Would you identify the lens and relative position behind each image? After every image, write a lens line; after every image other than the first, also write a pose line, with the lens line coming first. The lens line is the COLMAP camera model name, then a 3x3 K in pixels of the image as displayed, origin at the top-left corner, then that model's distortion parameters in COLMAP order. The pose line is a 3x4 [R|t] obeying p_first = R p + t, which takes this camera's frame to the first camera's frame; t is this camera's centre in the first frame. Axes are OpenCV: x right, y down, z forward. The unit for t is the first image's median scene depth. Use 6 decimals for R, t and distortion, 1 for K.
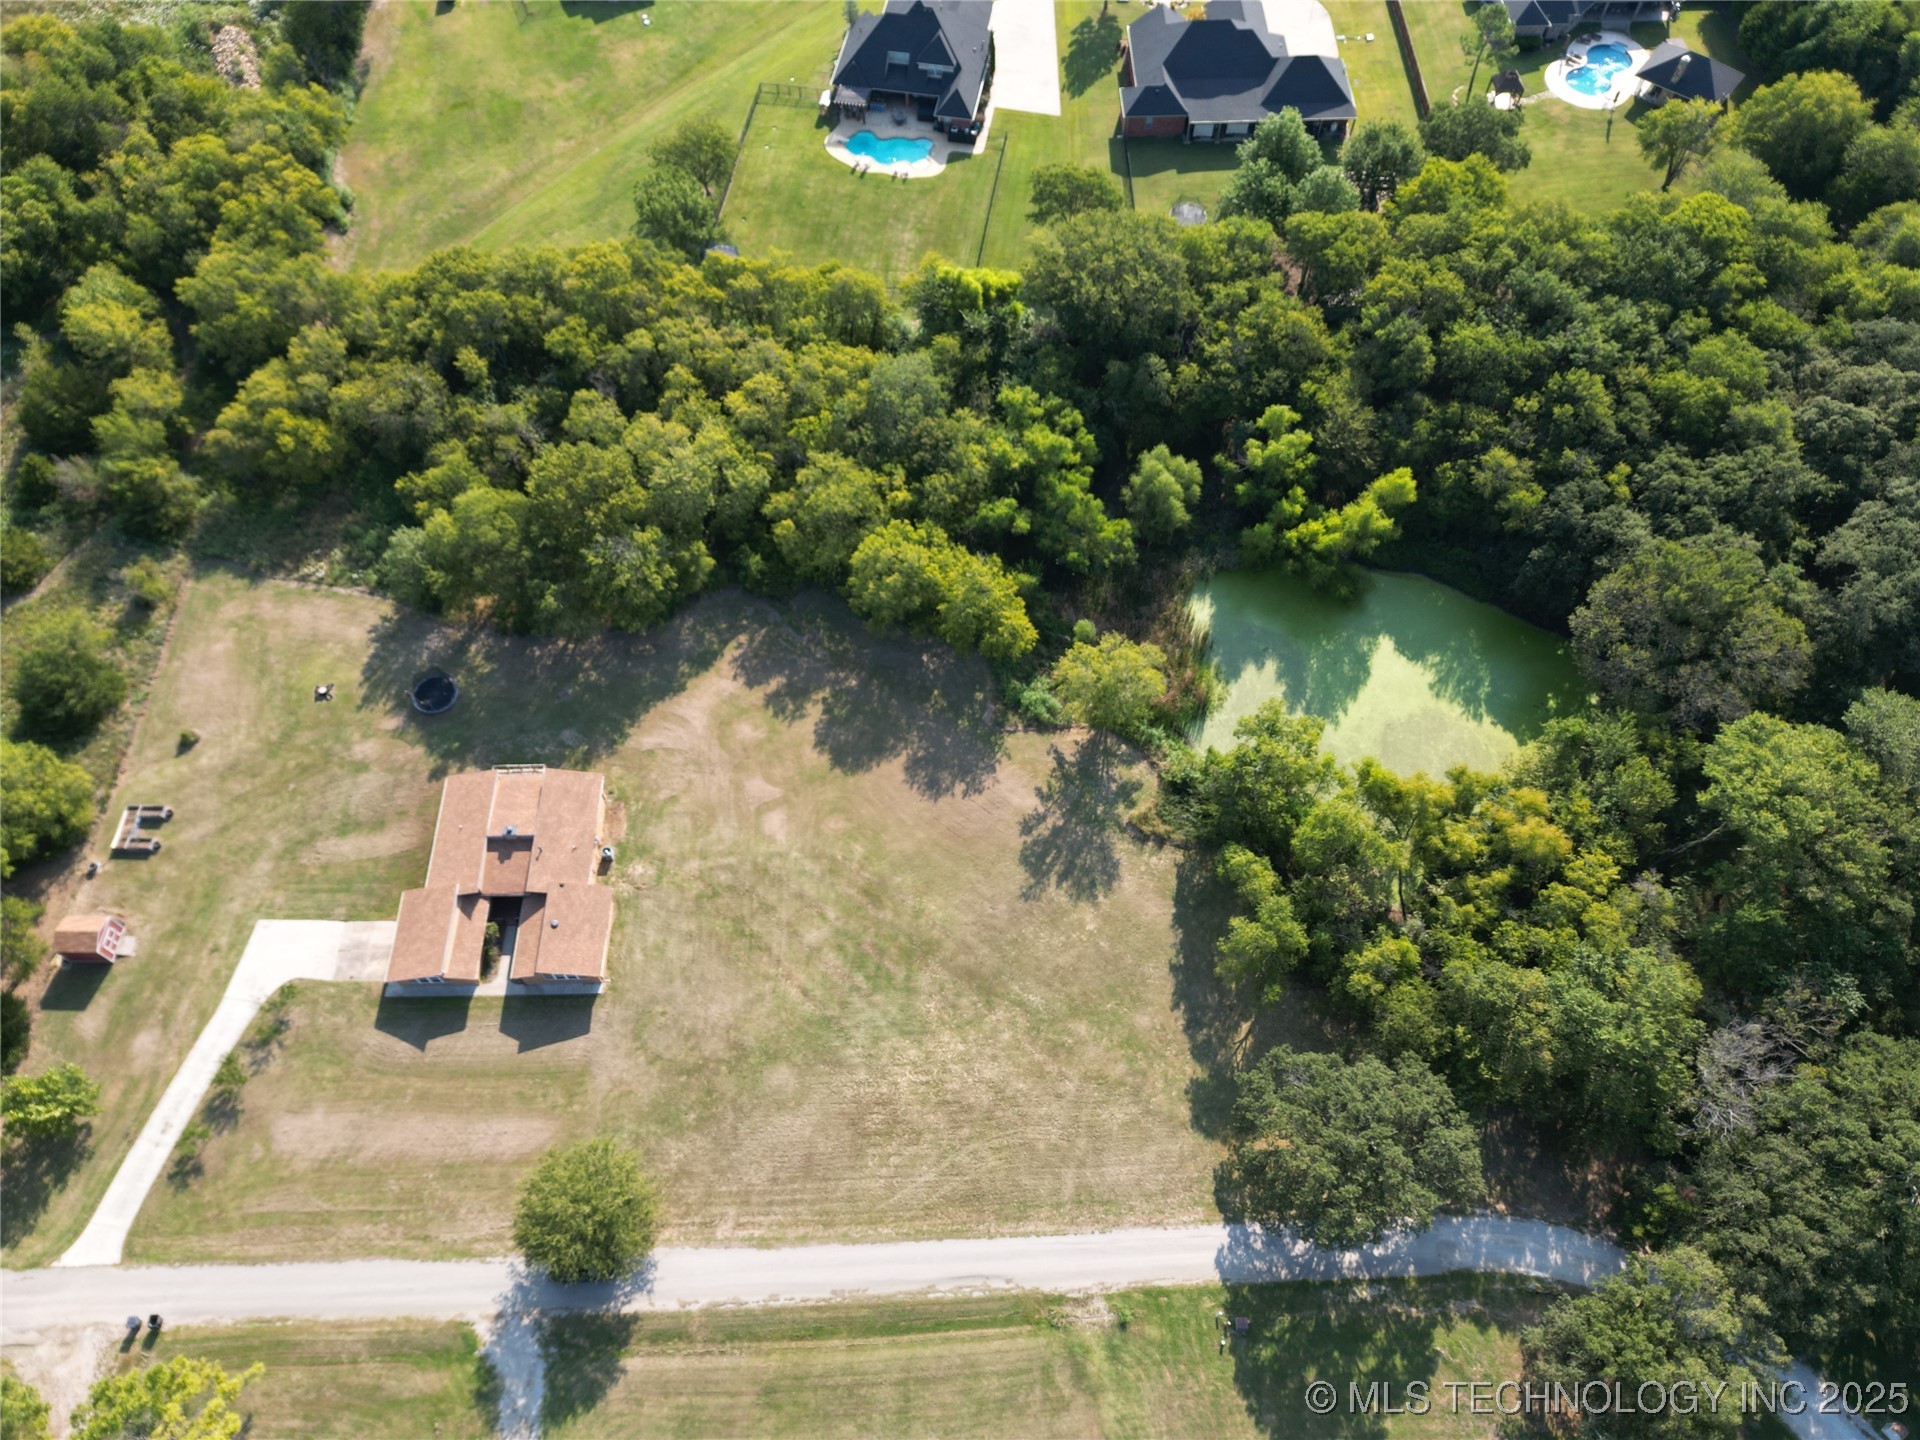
lens RADIAL K [[1352.7, 0, 966.0], [0, 1352.7, 714.4], [0, 0, 1]] dist [0.056065, -0.047611]
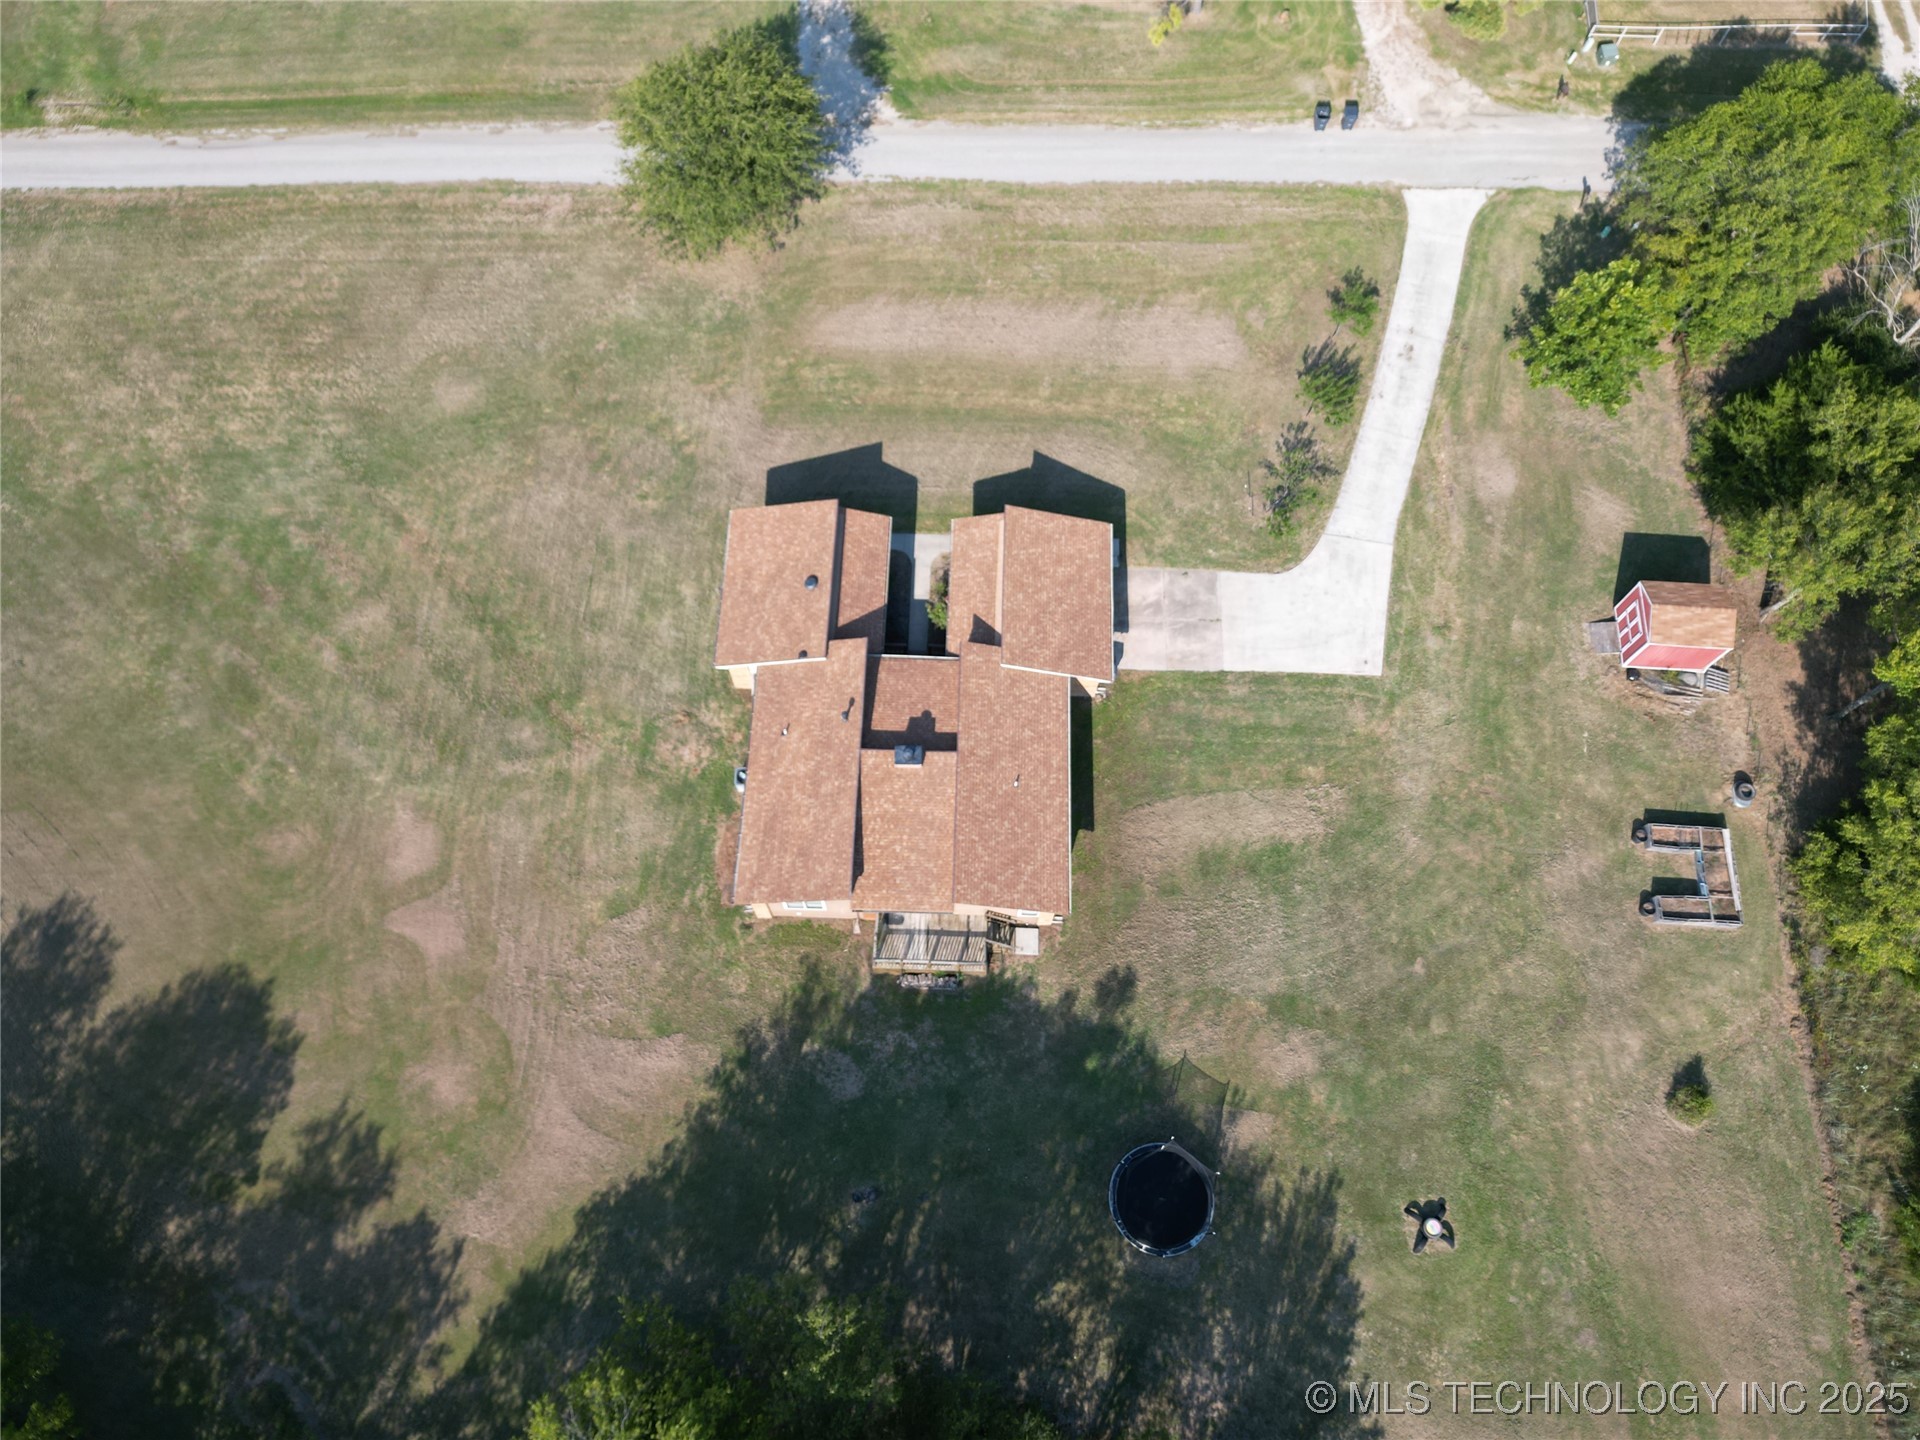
lens RADIAL K [[1352.7, 0, 947.2], [0, 1352.7, 726.1], [0, 0, 1]] dist [0.056065, -0.047611]
pose [[-0.998121, -0.061203, -0.002892, -0.341699], [0.034439, -0.599430, 0.799686, -0.286268], [-0.050677, 0.798084, 0.600412, 0.694862]]
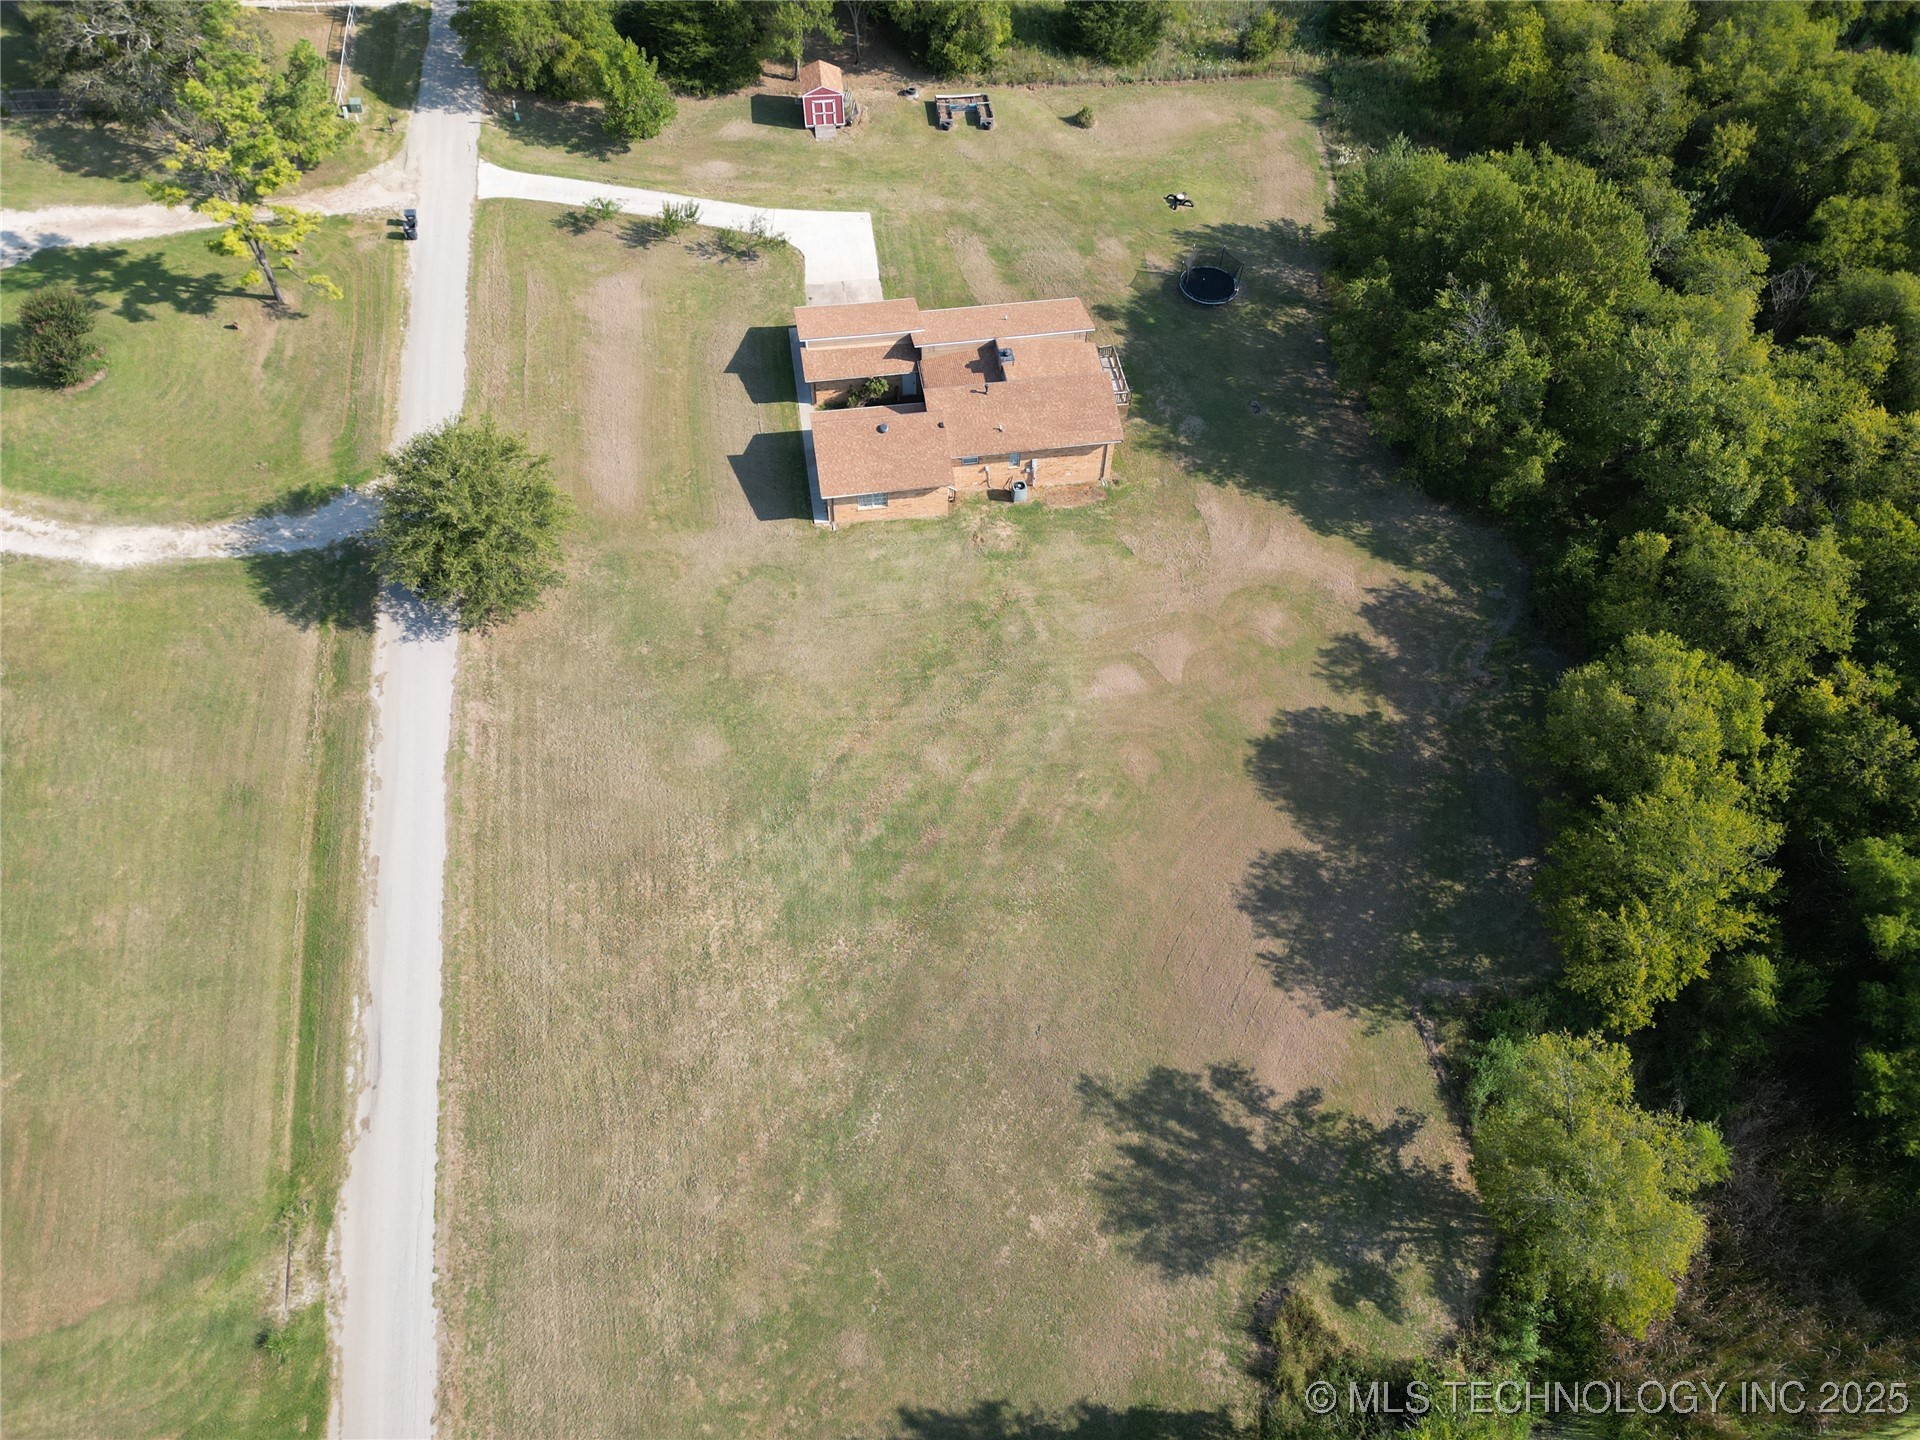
lens RADIAL K [[1352.7, 0, 956.6], [0, 1352.7, 722.5], [0, 0, 1]] dist [0.056065, -0.047611]
pose [[0.130979, 0.800432, -0.584938, 0.236492], [-0.863660, 0.381821, 0.329096, -0.053316], [0.486761, 0.462083, 0.741312, 0.535361]]
